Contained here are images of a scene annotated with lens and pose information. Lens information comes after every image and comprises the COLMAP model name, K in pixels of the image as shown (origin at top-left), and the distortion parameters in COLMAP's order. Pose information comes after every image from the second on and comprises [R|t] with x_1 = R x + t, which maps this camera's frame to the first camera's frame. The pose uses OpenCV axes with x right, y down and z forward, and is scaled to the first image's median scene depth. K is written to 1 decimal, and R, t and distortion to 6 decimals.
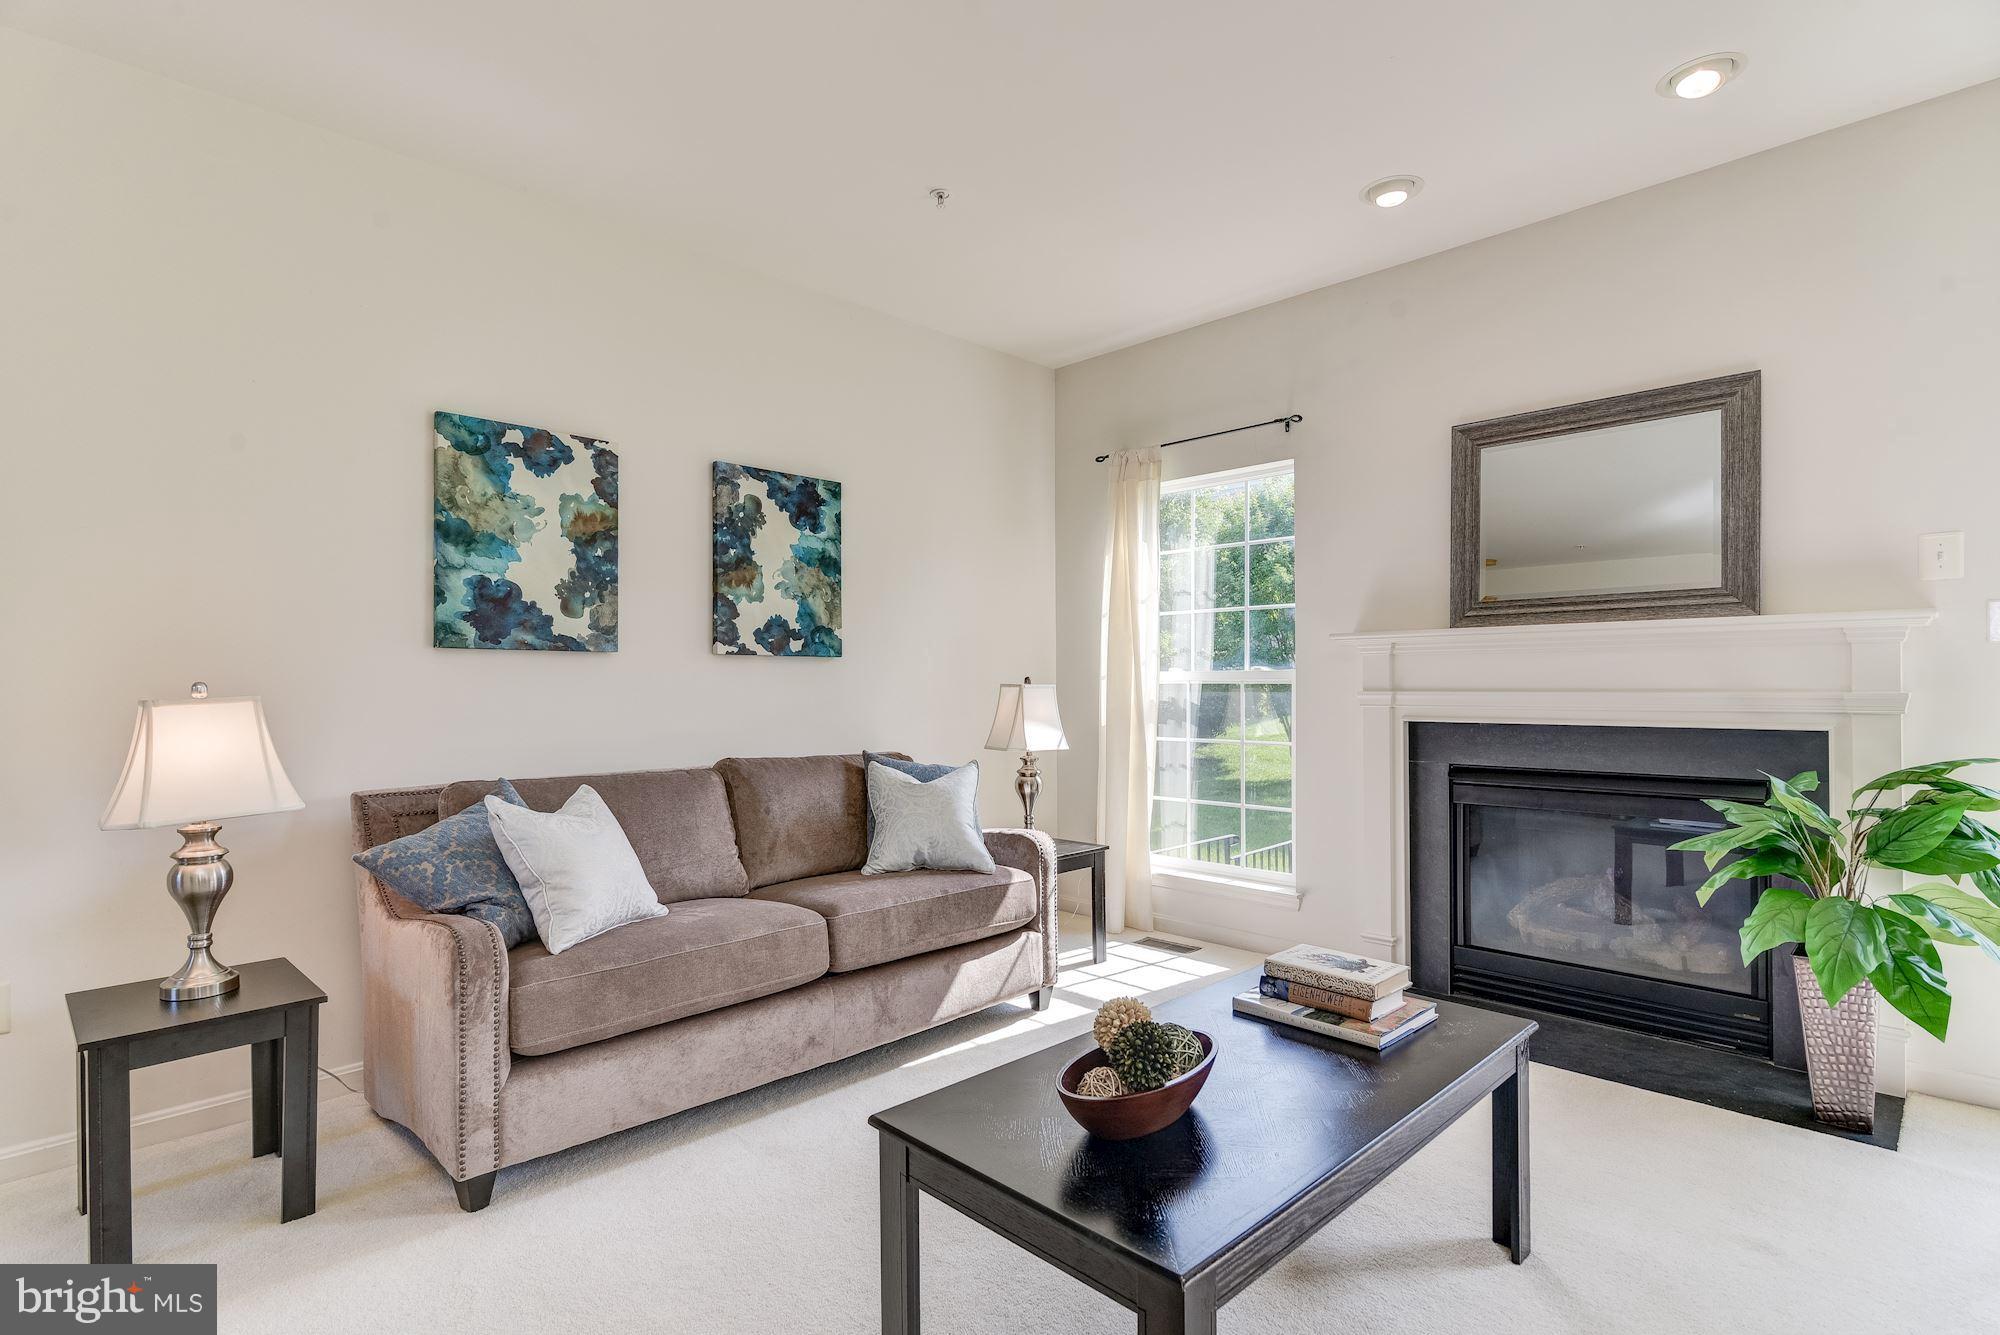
lens RADIAL K [[968.5, 0, 987.4], [0, 968.5, 683.6], [0, 0, 1]] dist [-0.009758, -0.000524]
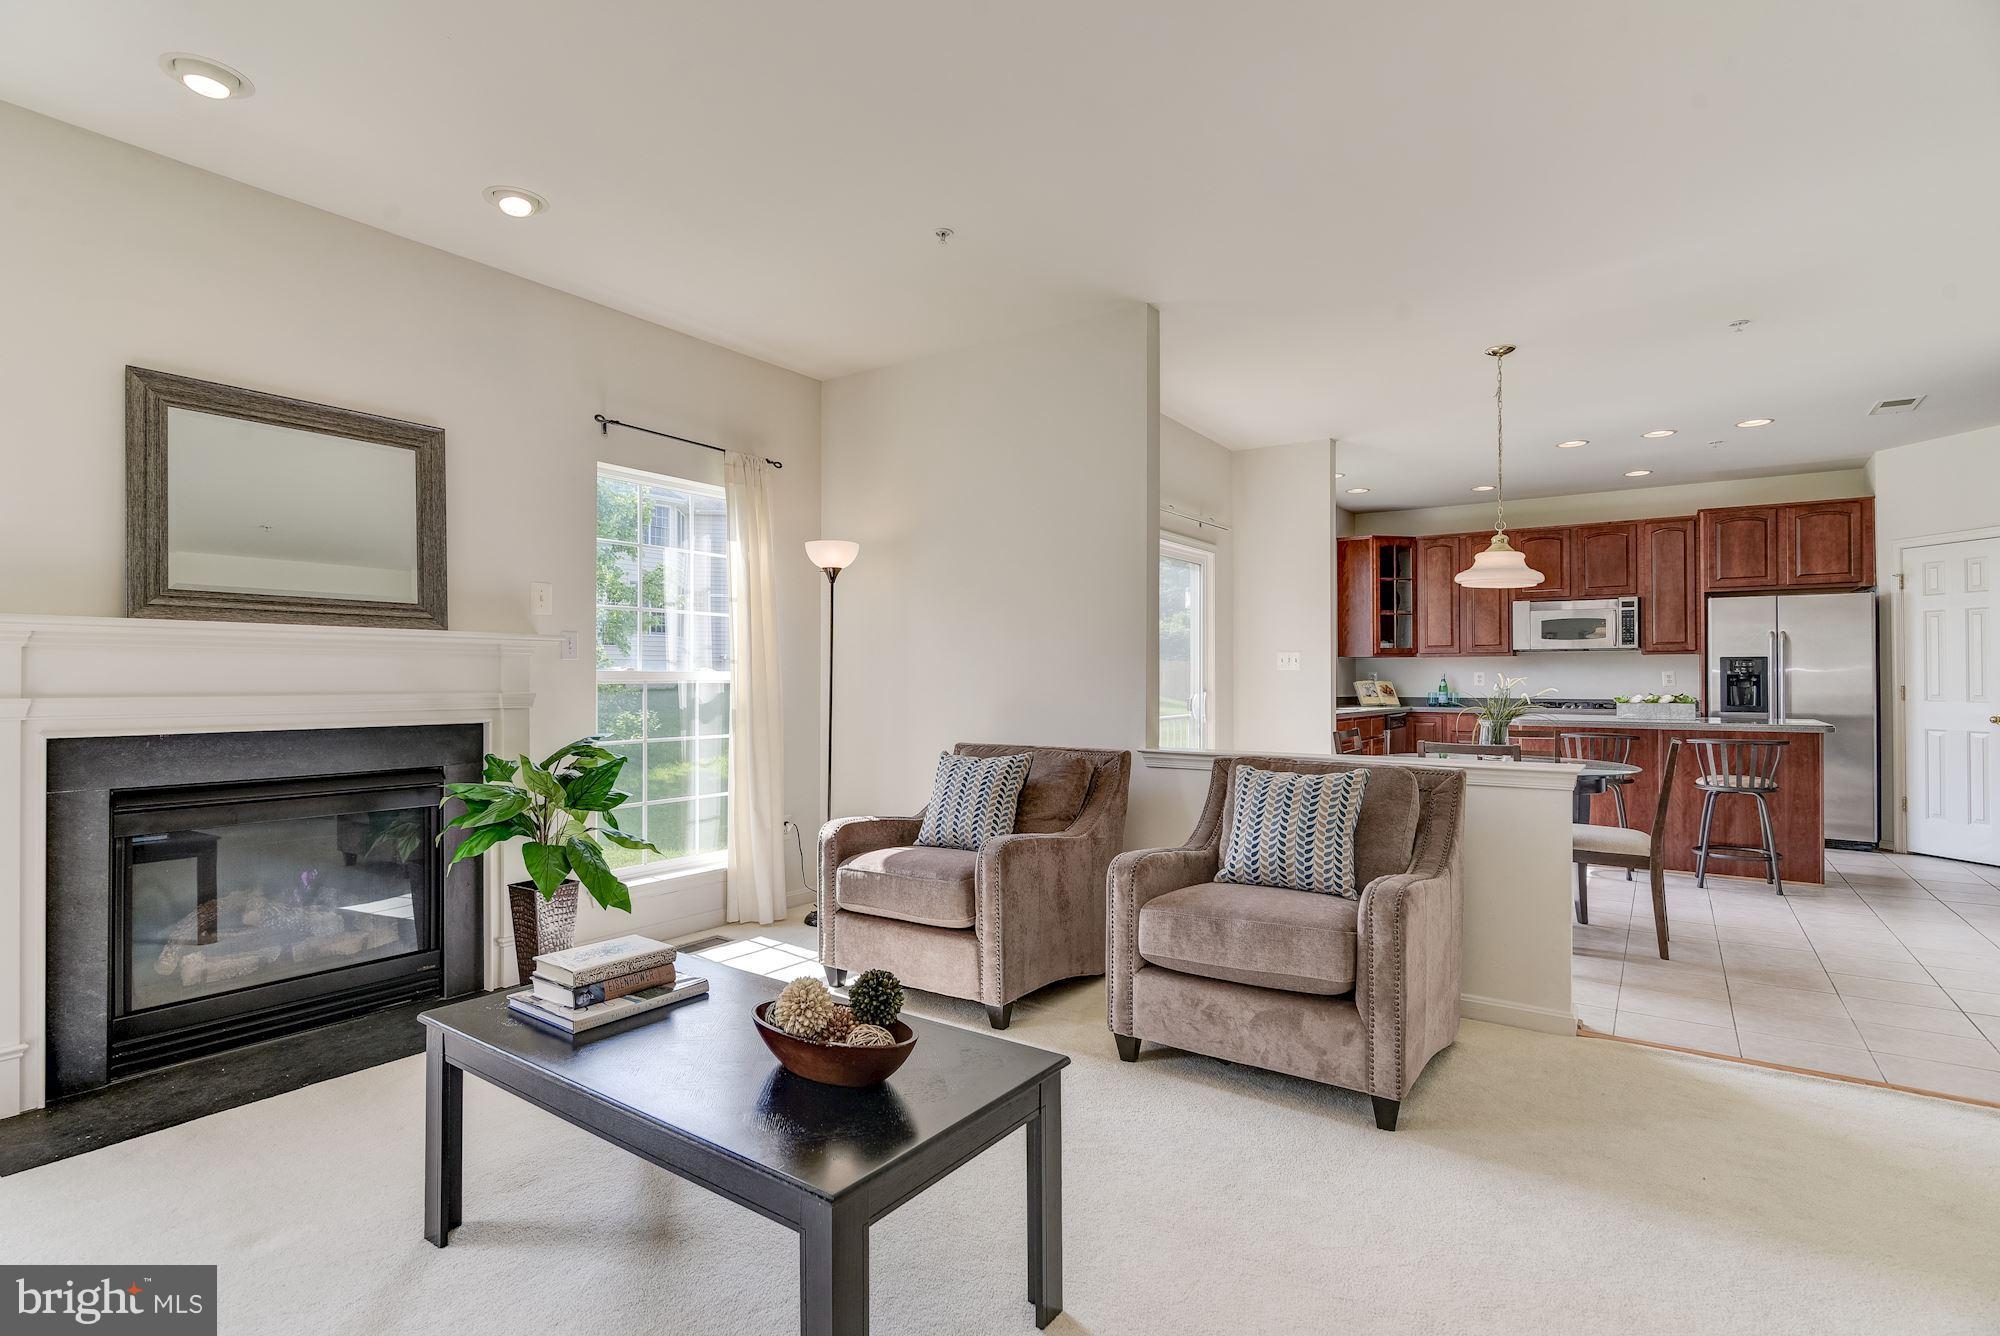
lens RADIAL K [[968.5, 0, 999.9], [0, 968.5, 669.1], [0, 0, 1]] dist [-0.009758, -0.000524]
pose [[-0.183652, 0.018126, 0.982824, -0.465180], [0.001658, 0.999834, -0.018130, 0.000736], [-0.982990, -0.001700, -0.183651, 0.477741]]
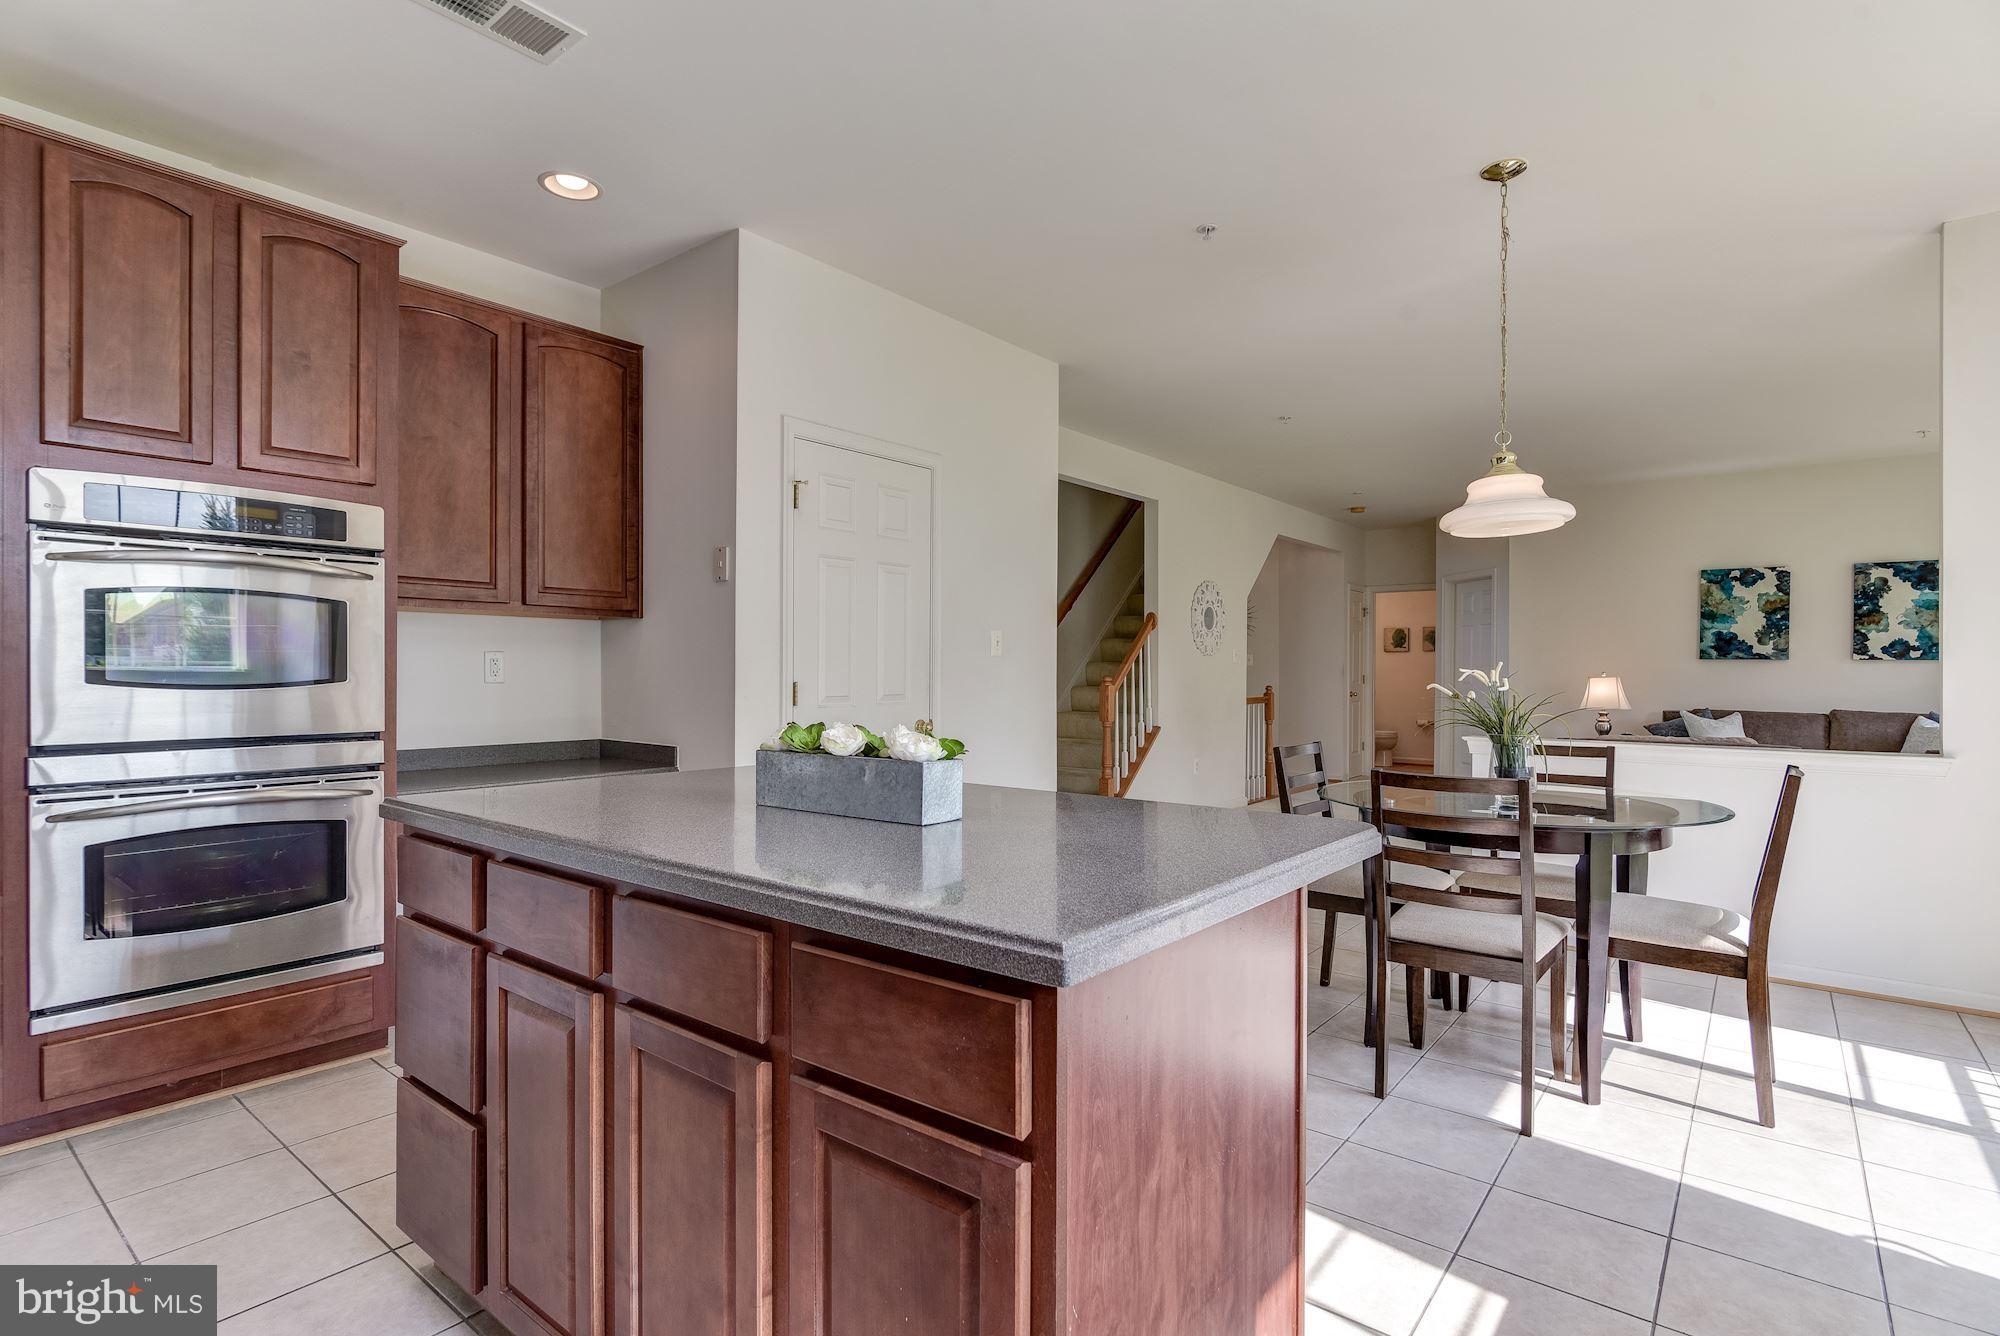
lens RADIAL K [[968.5, 0, 999.1], [0, 968.5, 674.0], [0, 0, 1]] dist [-0.009758, -0.000524]
pose [[0.119926, 0.012765, -0.992701, 1.650096], [-0.006861, 0.999904, 0.012029, -0.014248], [0.992759, 0.005368, 0.120002, -1.108368]]
